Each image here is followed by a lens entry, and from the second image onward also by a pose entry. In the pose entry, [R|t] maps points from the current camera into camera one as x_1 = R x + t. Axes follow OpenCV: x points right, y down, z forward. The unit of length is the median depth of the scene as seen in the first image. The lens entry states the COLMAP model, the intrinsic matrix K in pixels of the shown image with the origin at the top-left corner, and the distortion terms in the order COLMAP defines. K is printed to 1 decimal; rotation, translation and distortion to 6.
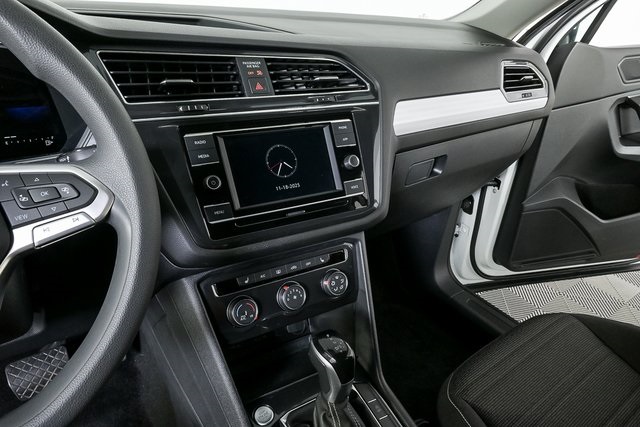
lens RADIAL K [[437.5, 0, 323.3], [0, 437.5, 214.2], [0, 0, 1]] dist [0.016715, -0.006801]
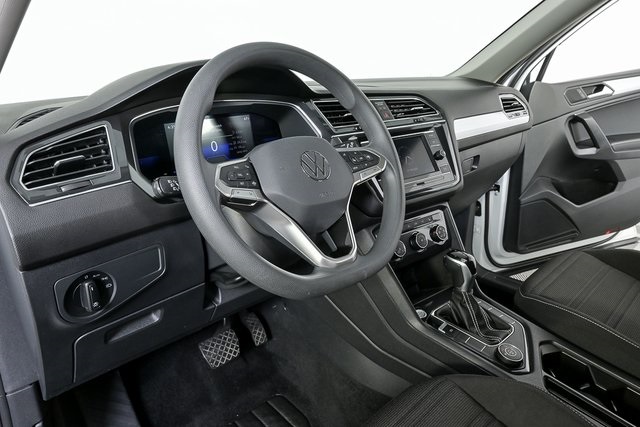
lens RADIAL K [[437.5, 0, 327.0], [0, 437.5, 211.3], [0, 0, 1]] dist [0.016715, -0.006801]
pose [[0.986514, -0.131106, 0.097984, -0.551028], [0.145279, 0.977135, -0.155246, 0.285427], [-0.075390, 0.167387, 0.983005, -0.559250]]
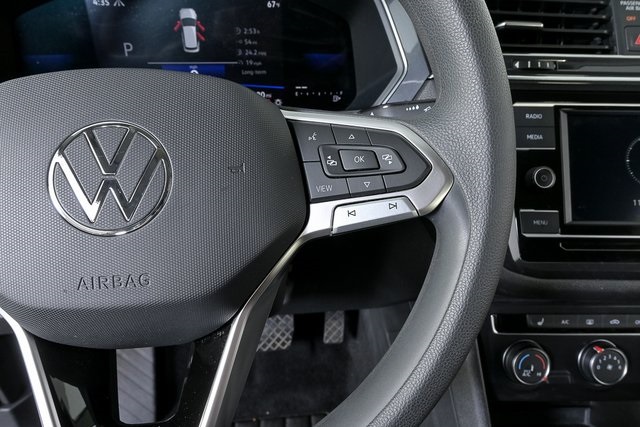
lens RADIAL K [[437.5, 0, 319.6], [0, 437.5, 215.7], [0, 0, 1]] dist [0.016715, -0.006801]
pose [[0.871326, 0.207581, -0.444636, -0.200027], [-0.192769, 0.978070, 0.078859, -0.001902], [0.451255, 0.017000, 0.892233, 0.205609]]
